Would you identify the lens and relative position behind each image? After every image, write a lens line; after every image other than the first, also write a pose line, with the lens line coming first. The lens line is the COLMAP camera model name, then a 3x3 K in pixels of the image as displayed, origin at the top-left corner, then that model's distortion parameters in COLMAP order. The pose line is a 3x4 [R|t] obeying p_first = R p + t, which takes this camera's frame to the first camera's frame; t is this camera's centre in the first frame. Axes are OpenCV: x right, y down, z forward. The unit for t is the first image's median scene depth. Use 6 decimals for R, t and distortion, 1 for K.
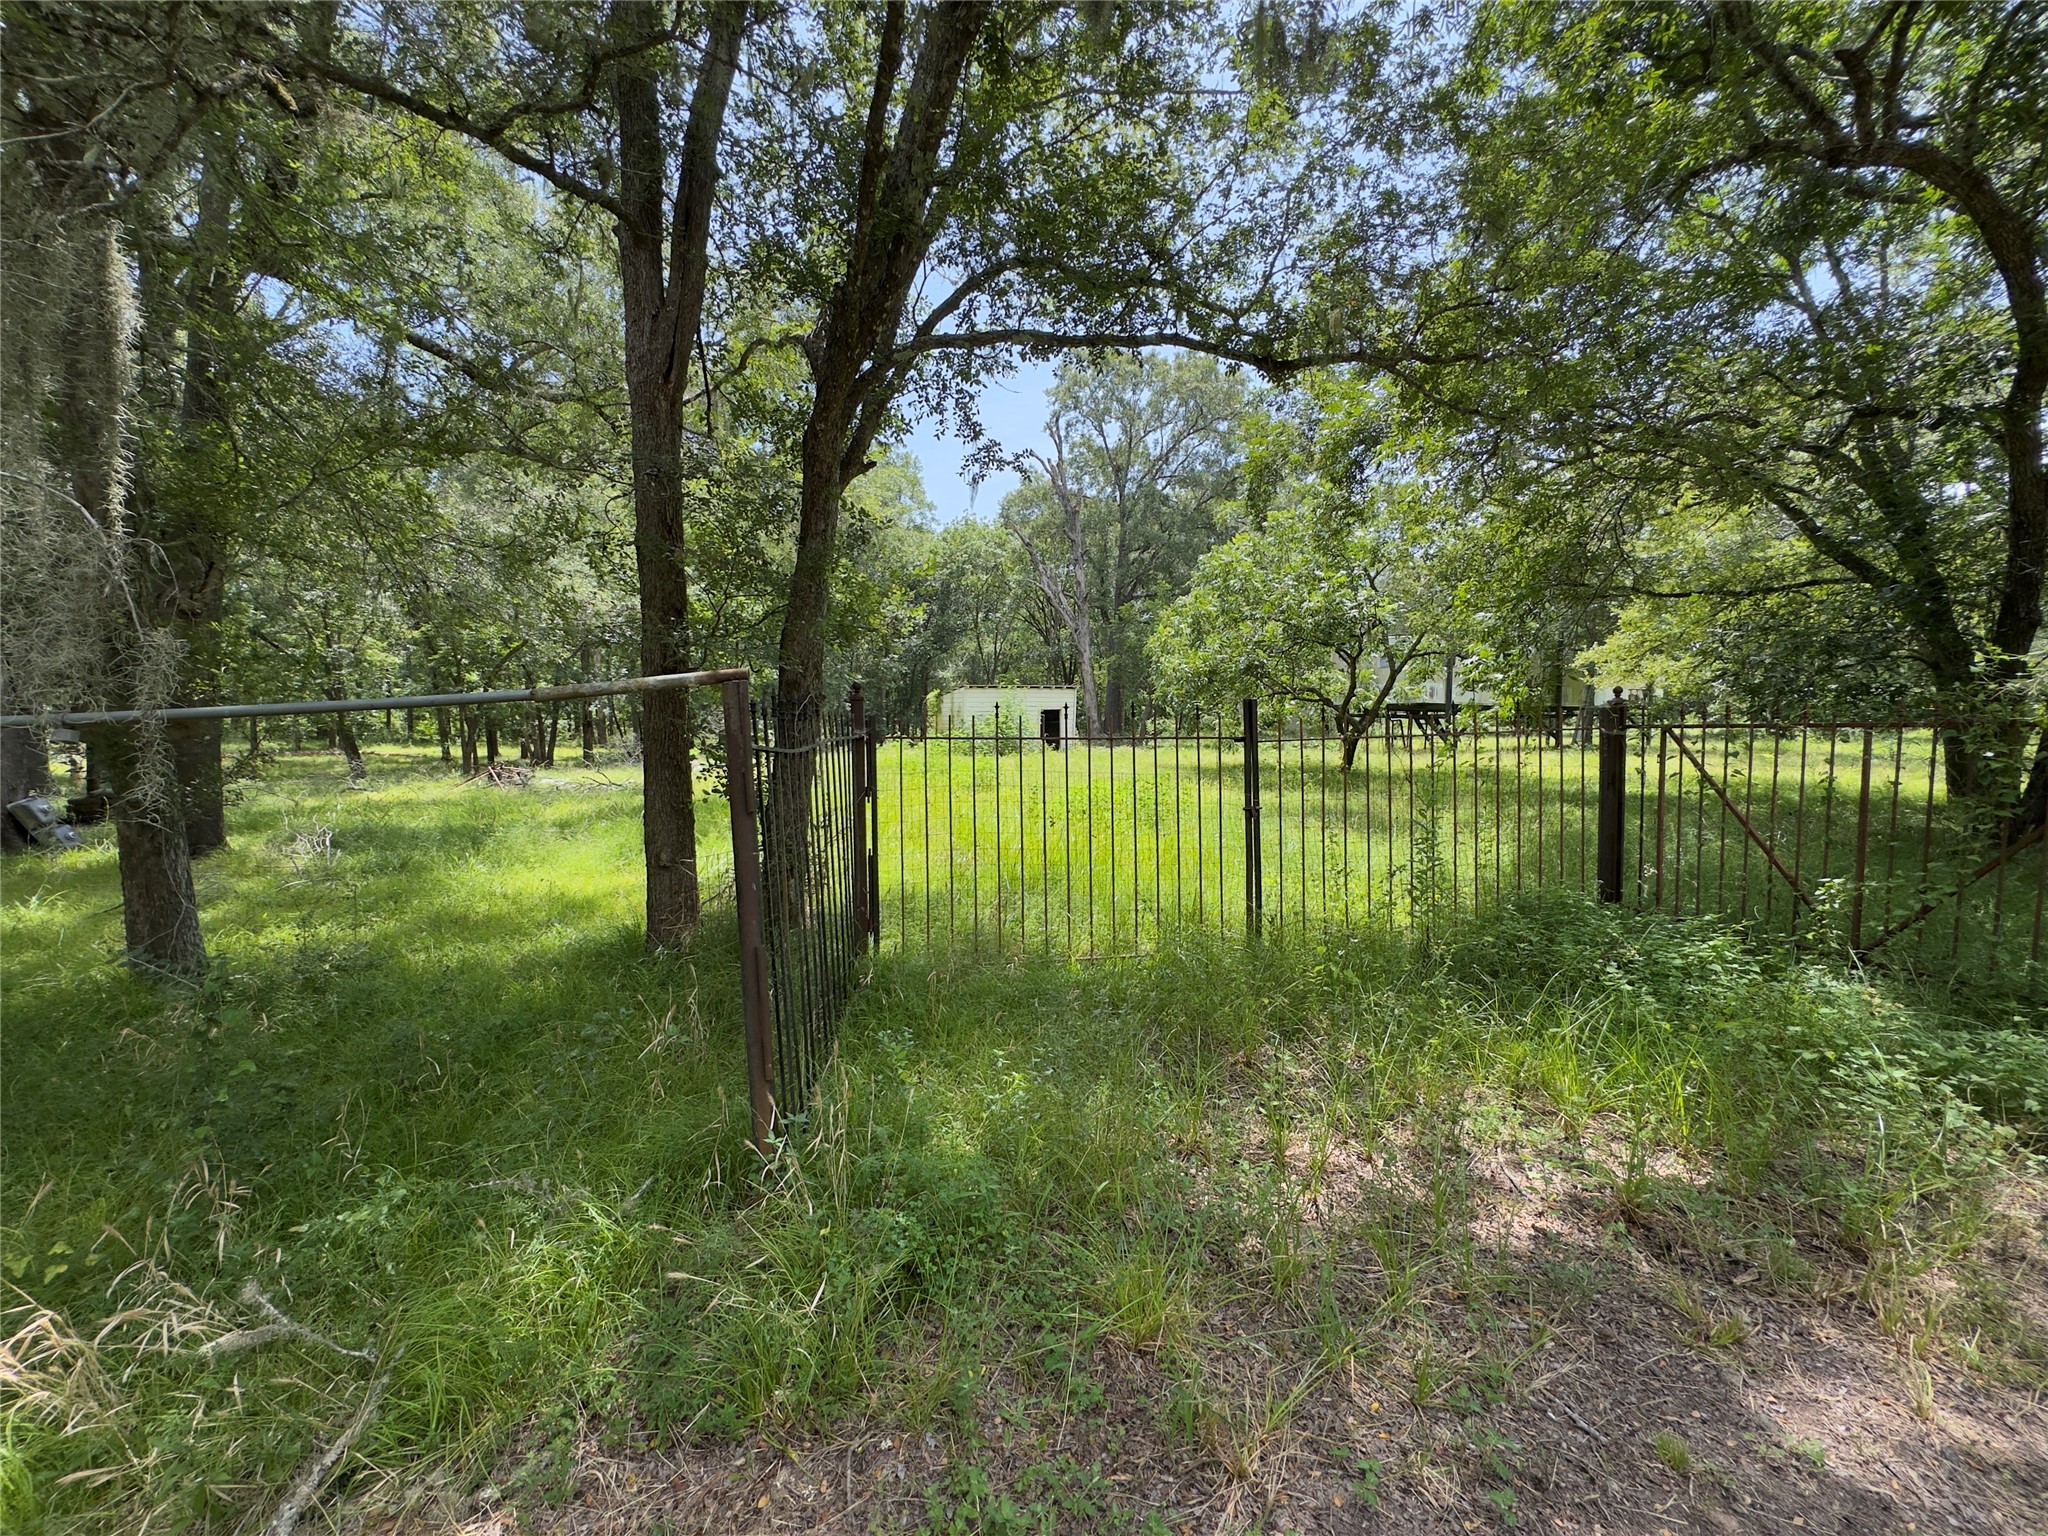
lens RADIAL K [[813.7, 0, 1026.3], [0, 813.7, 766.5], [0, 0, 1]] dist [-0.001100, 0.000269]
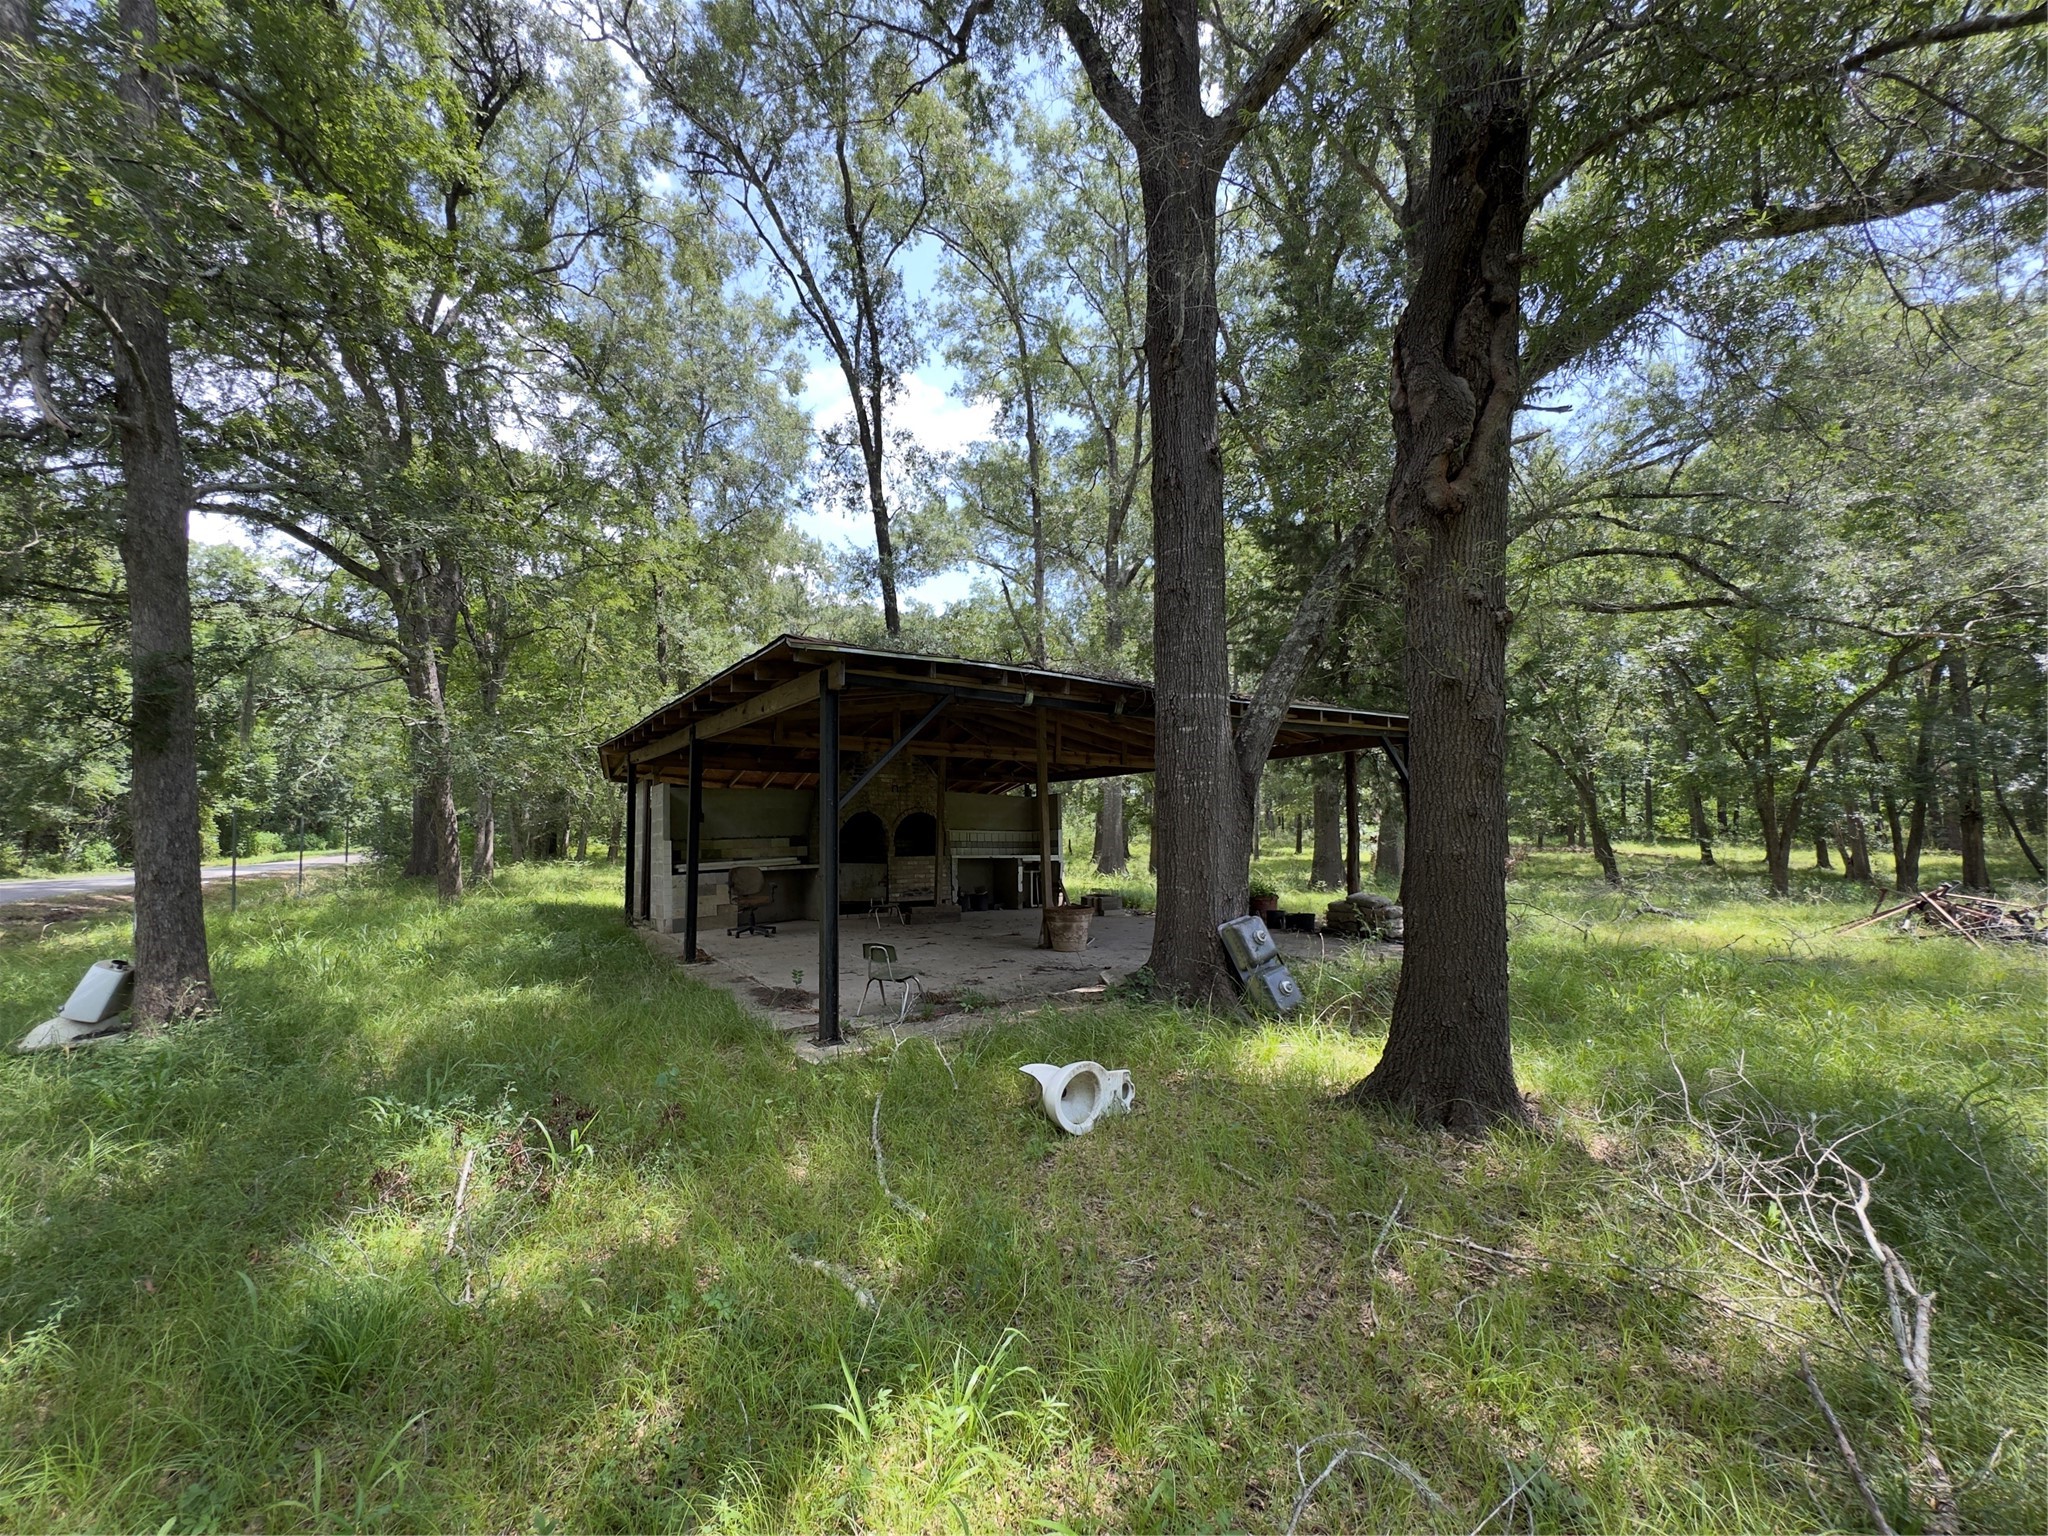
lens RADIAL K [[813.7, 0, 1026.9], [0, 813.7, 782.0], [0, 0, 1]] dist [-0.001100, 0.000269]
pose [[0.284786, -0.047212, -0.957428, -0.950807], [-0.050685, 0.996648, -0.064223, -0.019051], [0.957250, 0.066817, 0.281438, 0.924762]]
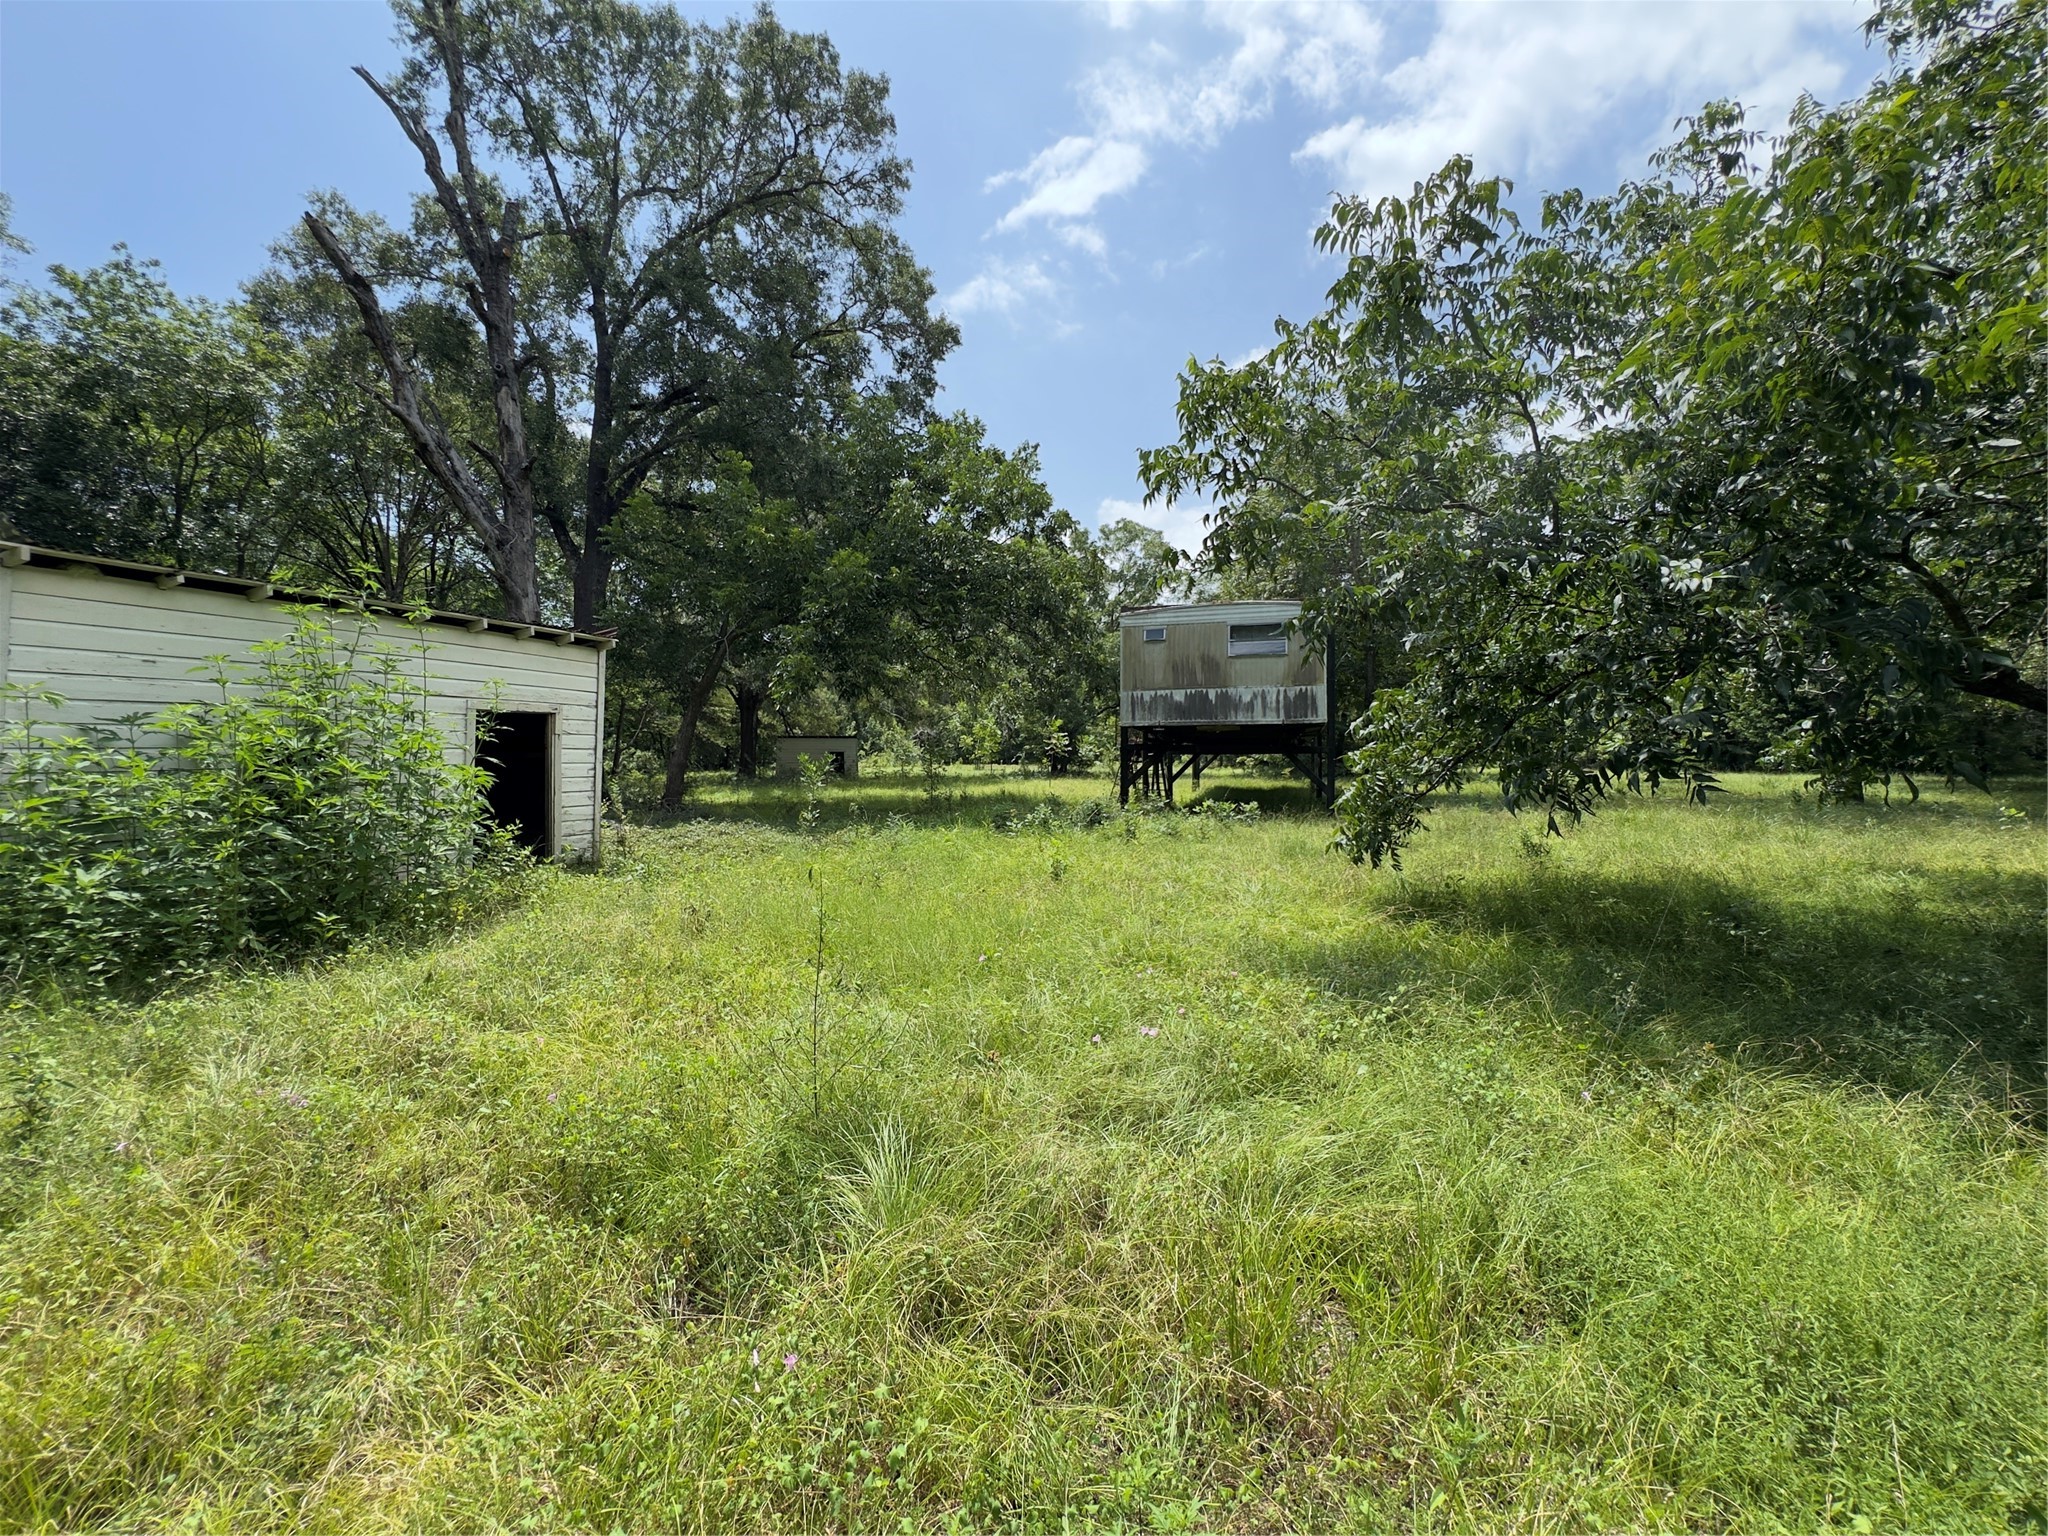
lens RADIAL K [[813.7, 0, 1018.7], [0, 813.7, 768.4], [0, 0, 1]] dist [-0.001100, 0.000269]
pose [[0.747549, -0.006751, 0.664173, -0.113721], [0.036653, 0.998844, -0.031101, -0.161712], [-0.663195, 0.047594, 0.746932, 3.046462]]
